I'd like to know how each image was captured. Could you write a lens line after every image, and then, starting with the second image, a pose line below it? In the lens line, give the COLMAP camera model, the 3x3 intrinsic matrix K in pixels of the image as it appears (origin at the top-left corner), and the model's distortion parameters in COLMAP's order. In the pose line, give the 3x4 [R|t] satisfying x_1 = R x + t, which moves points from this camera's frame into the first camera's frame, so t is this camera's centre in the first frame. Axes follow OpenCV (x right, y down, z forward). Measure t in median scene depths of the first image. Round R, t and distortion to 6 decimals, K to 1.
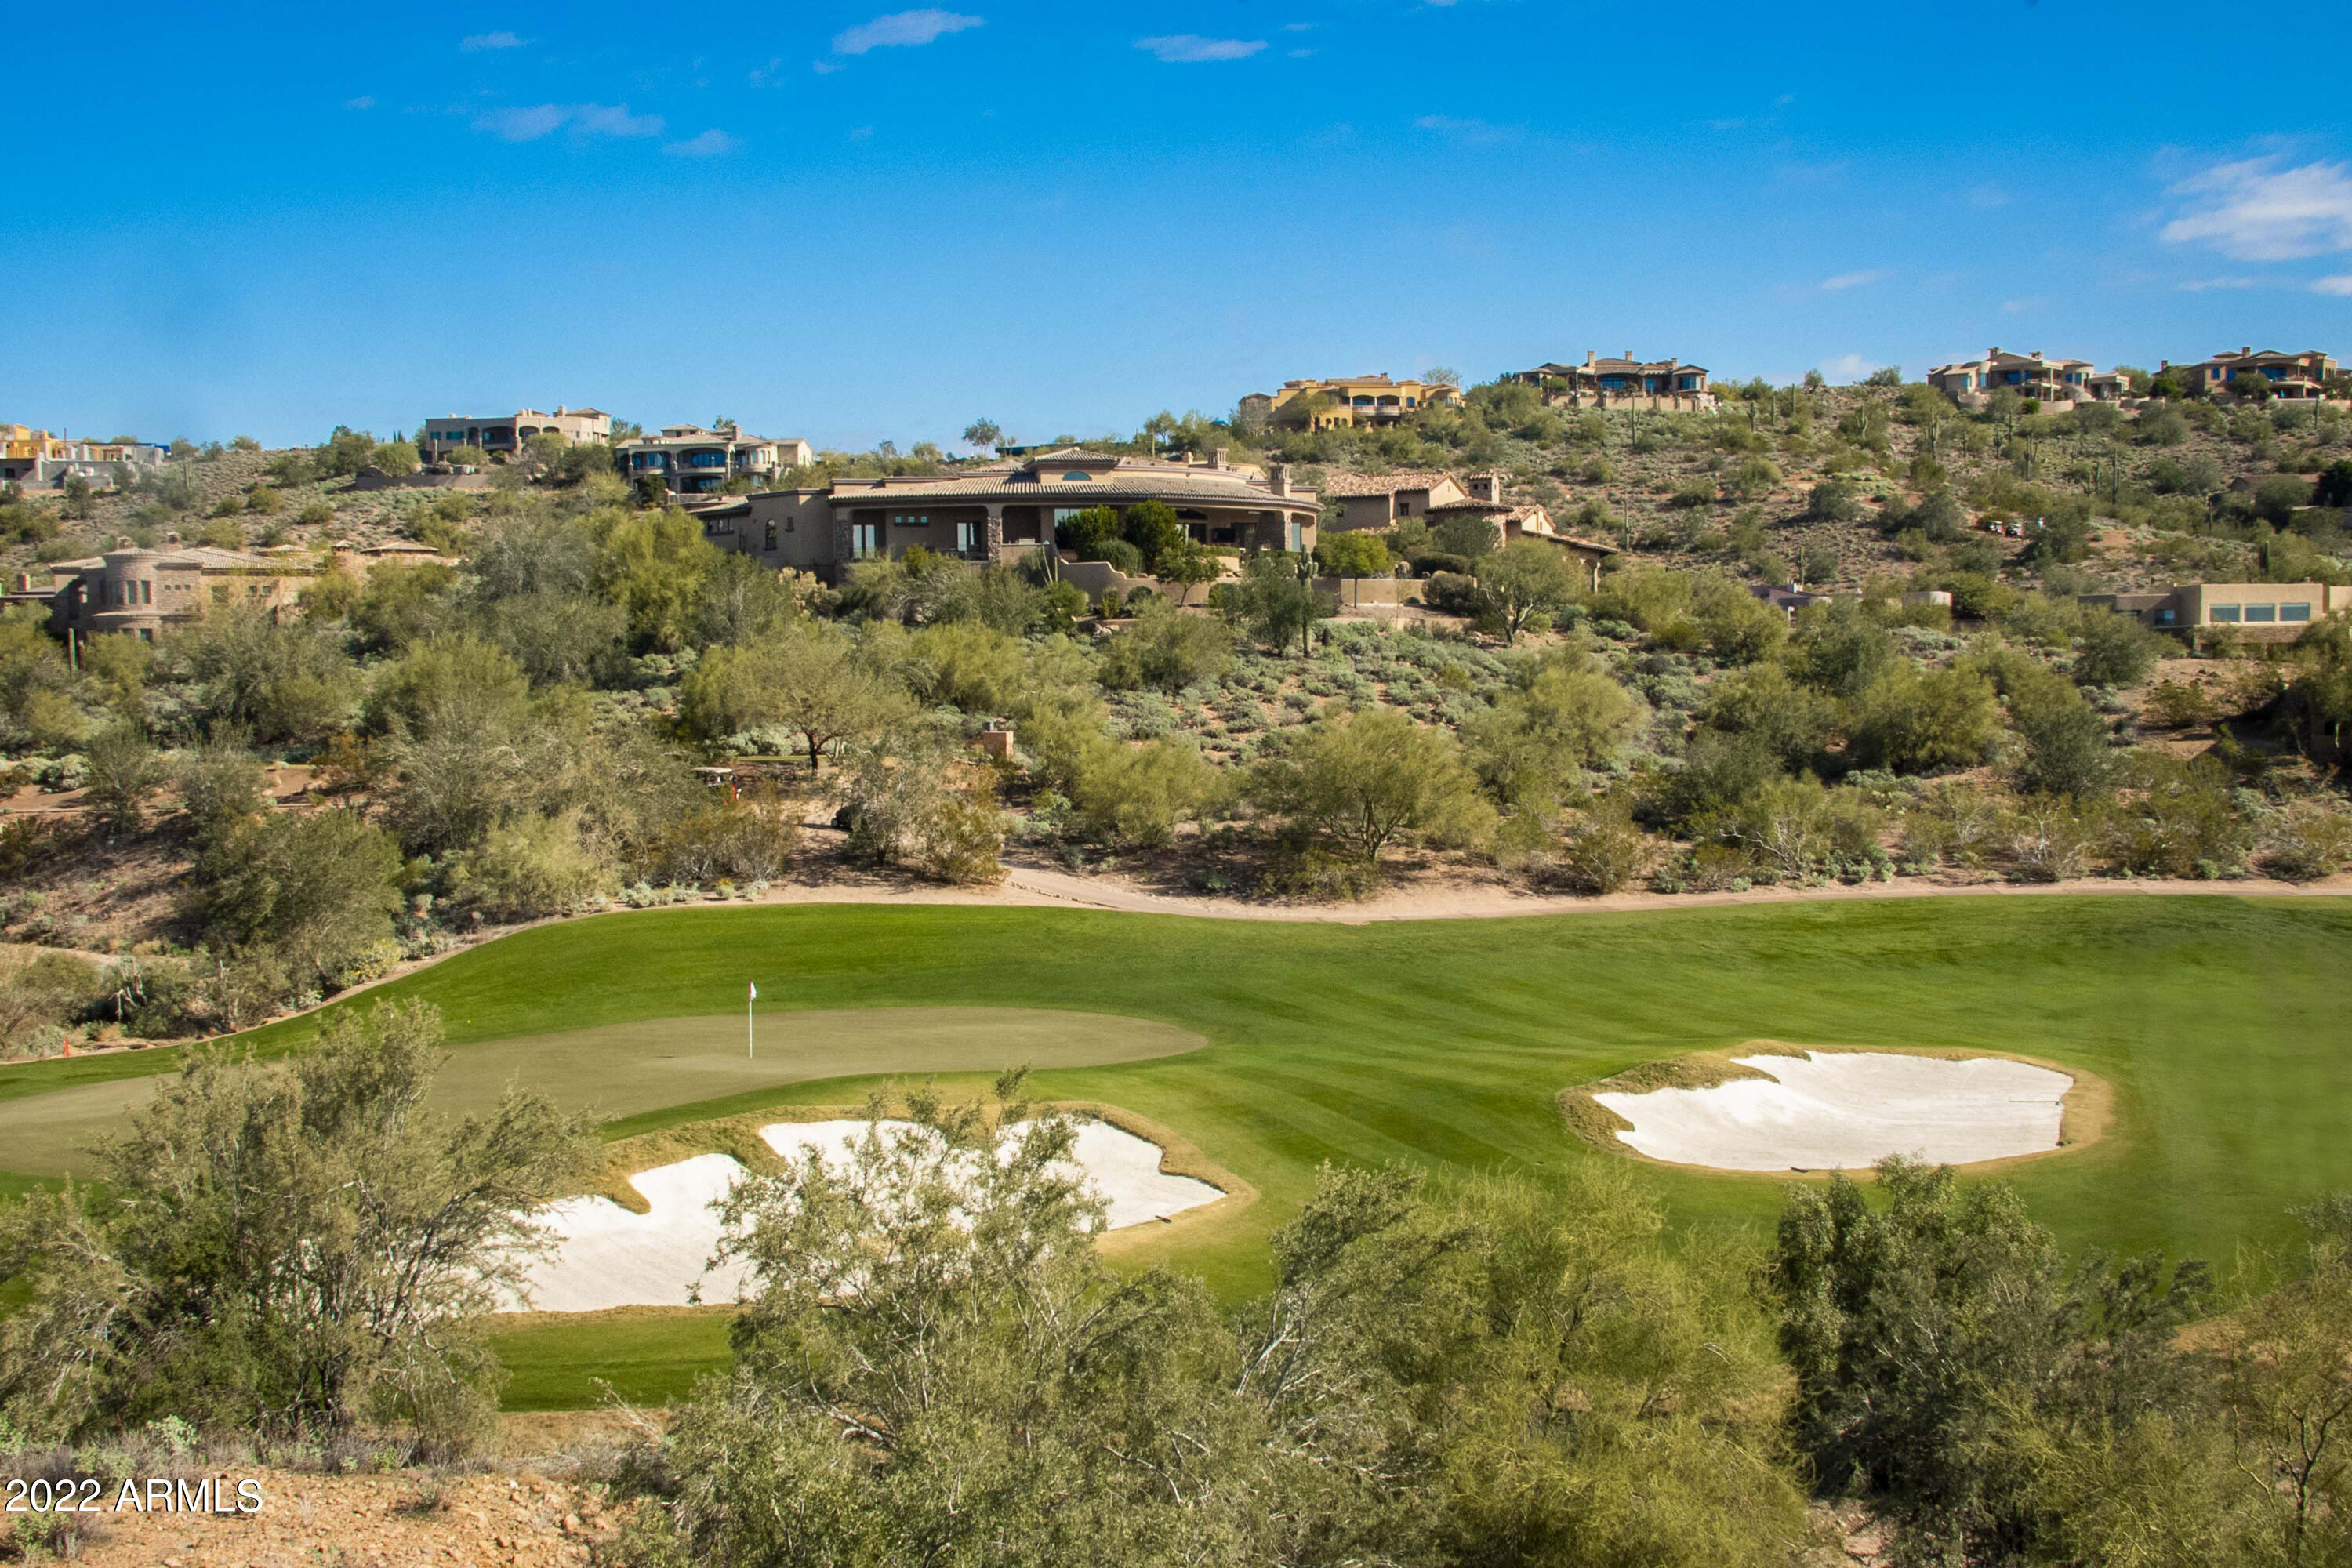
lens RADIAL K [[2782.4, 0, 1190.7], [0, 2782.4, 796.9], [0, 0, 1]] dist [0.075466, 0.000000]
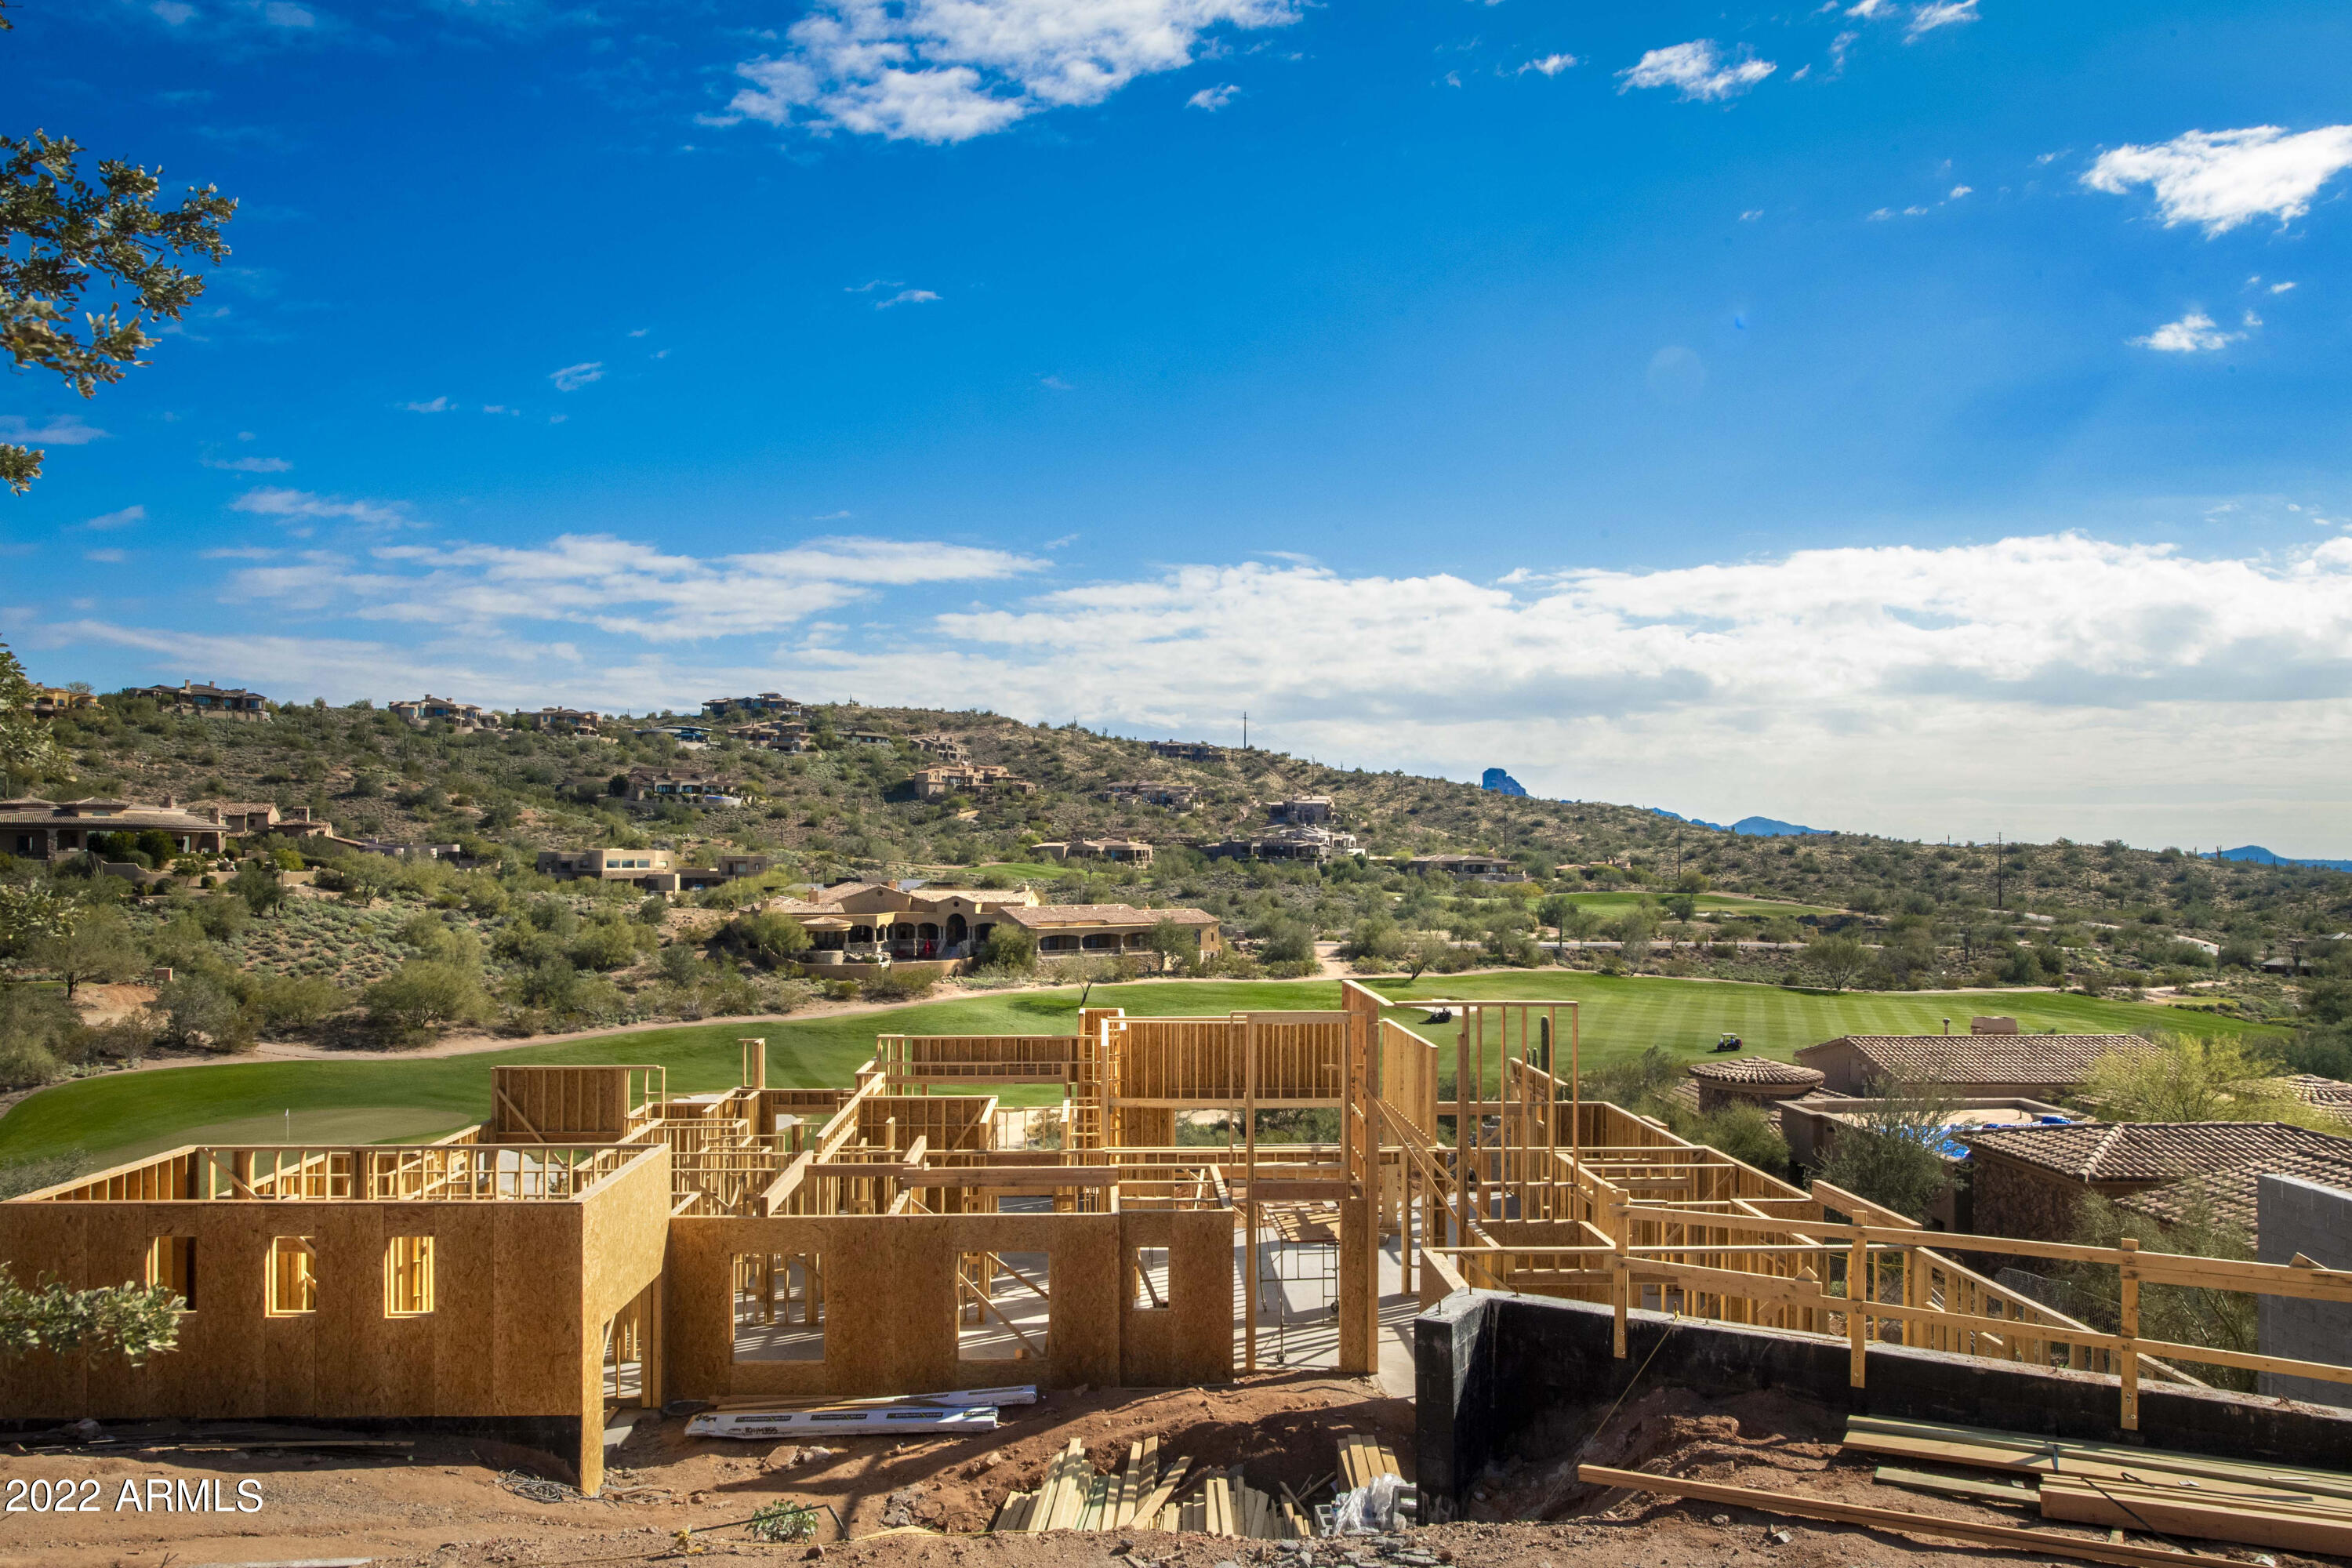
lens RADIAL K [[1568.0, 0, 1156.1], [0, 1568.0, 872.2], [0, 0, 1]] dist [0.006347, -0.007905]
pose [[0.721866, 0.005874, 0.692008, -0.253476], [0.014030, 0.999634, -0.023121, -0.043039], [-0.691891, 0.026399, 0.721519, -0.218722]]
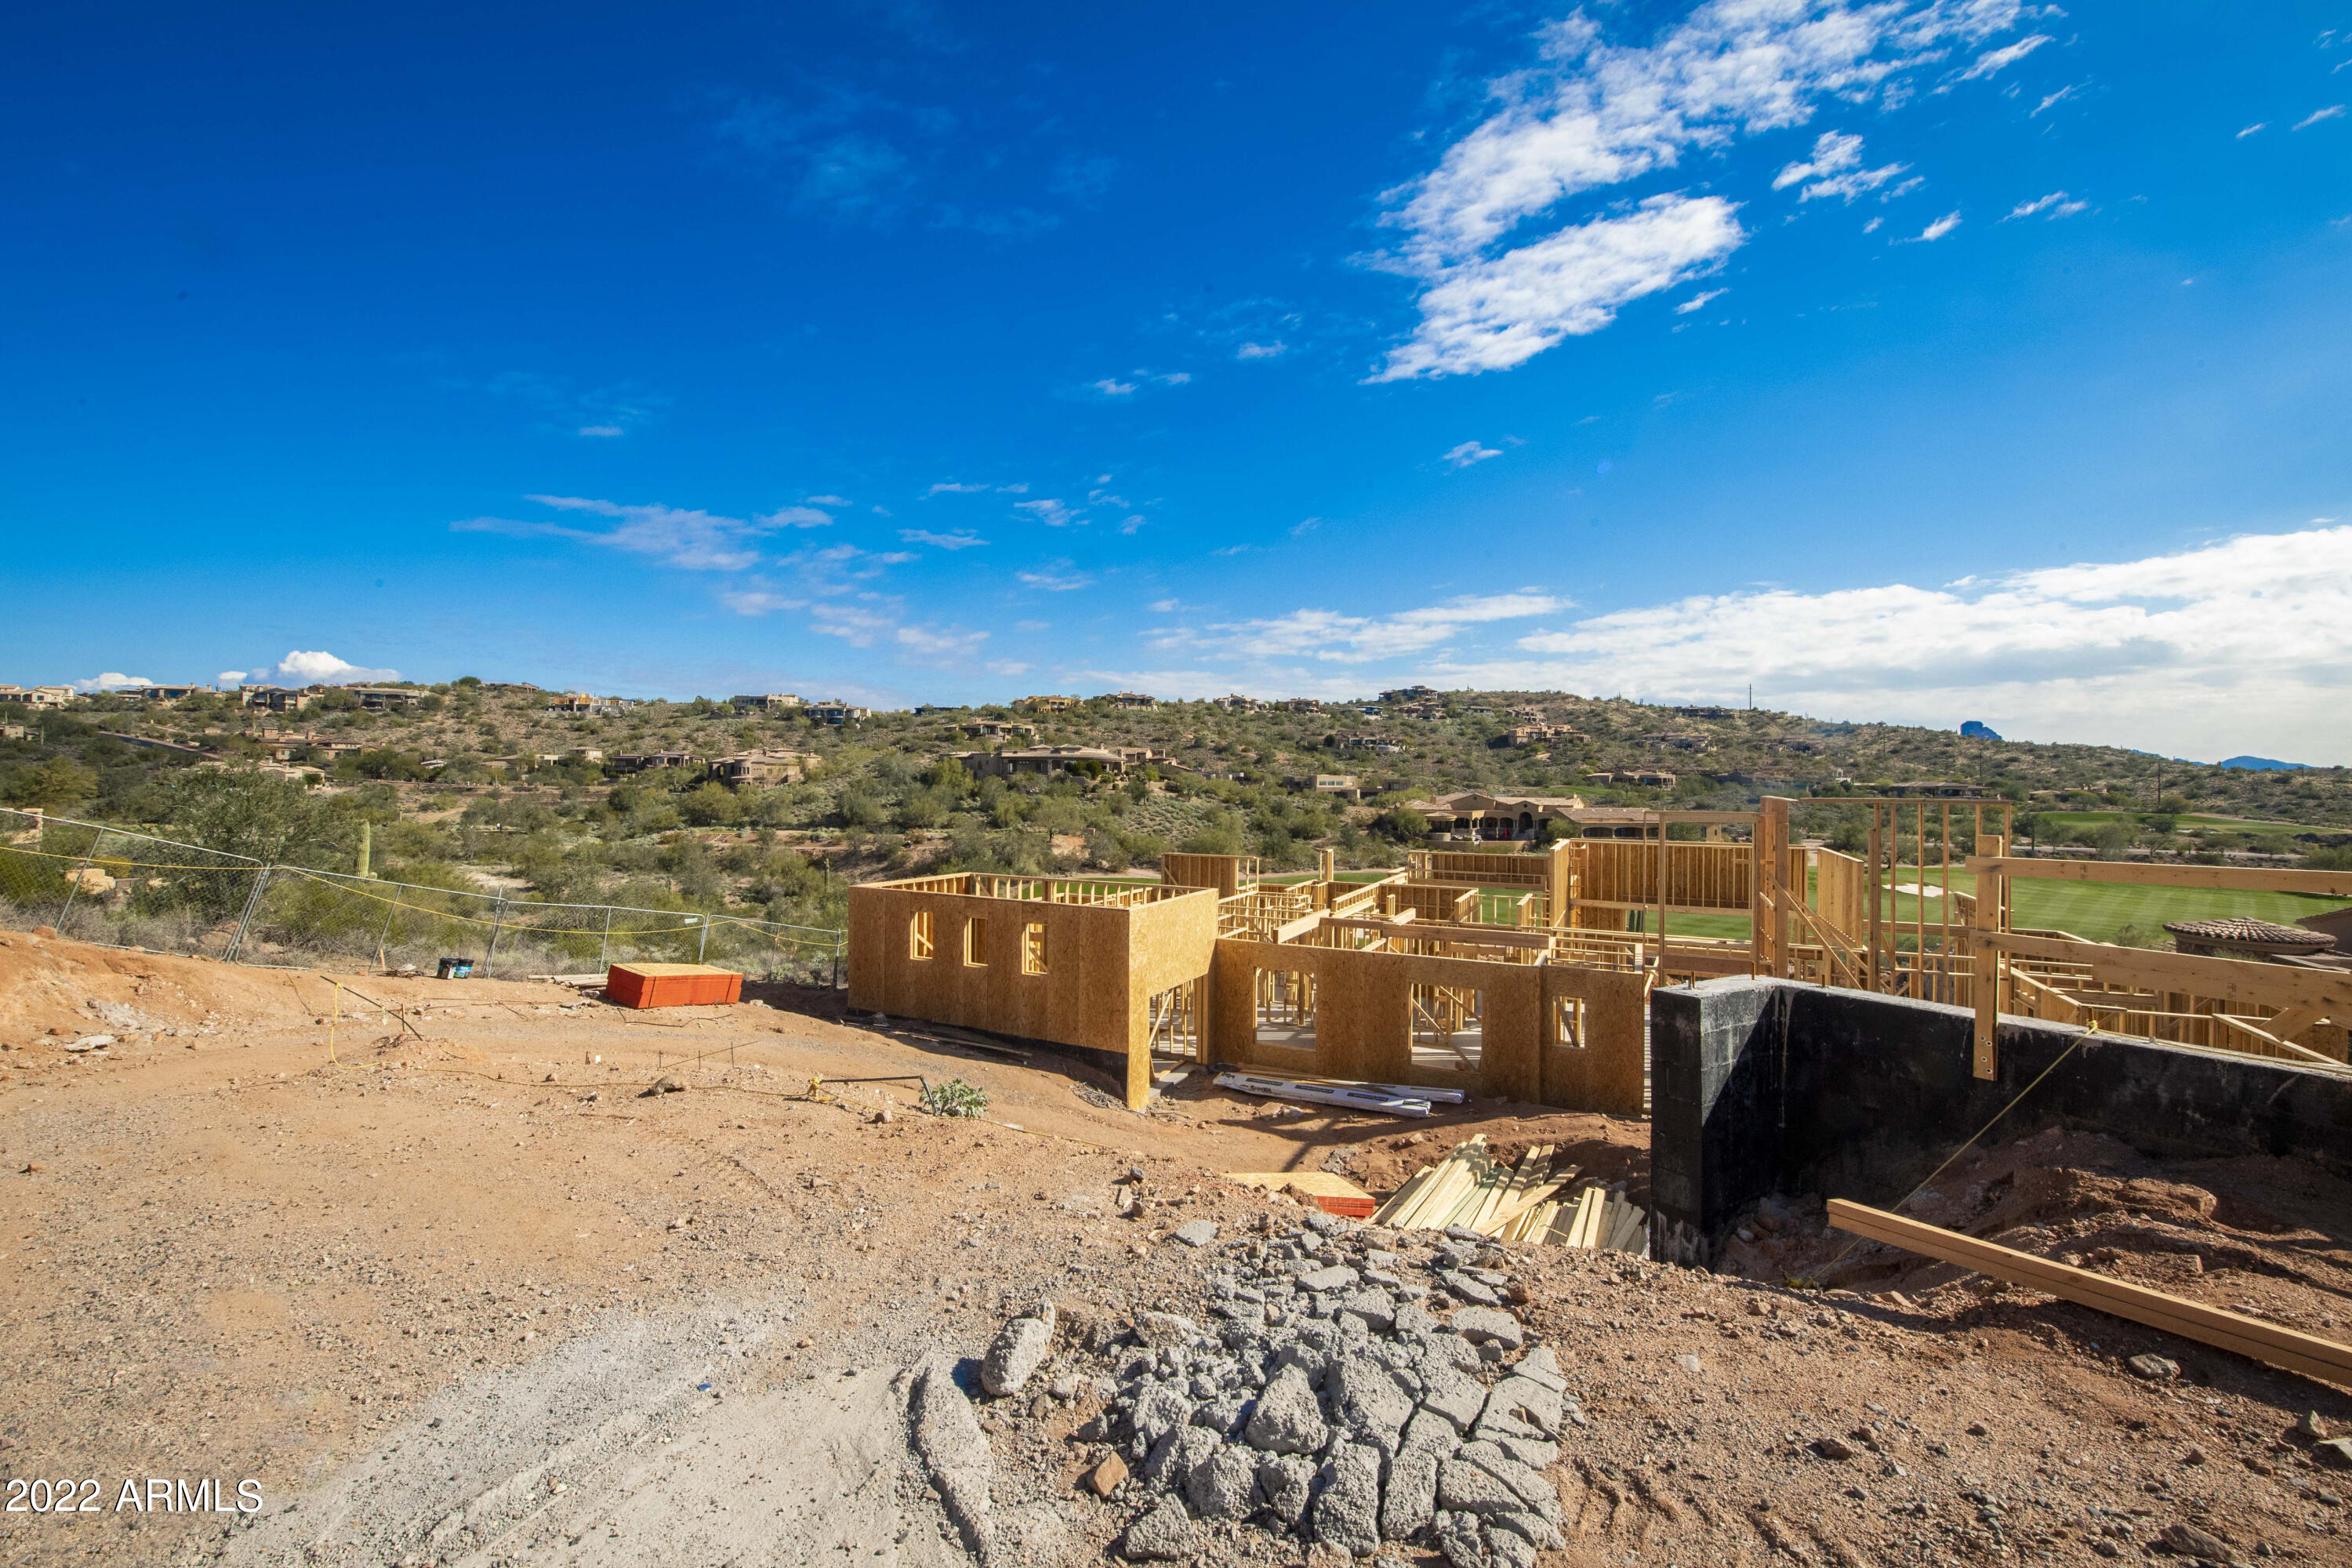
lens RADIAL K [[926.3, 0, 1168.8], [0, 926.3, 777.6], [0, 0, 1]] dist [-0.014811, -0.002878]
pose [[0.967344, 0.019771, 0.252694, -0.222357], [-0.009238, 0.999041, -0.042802, -0.030894], [-0.253298, 0.039070, 0.966599, -0.203465]]
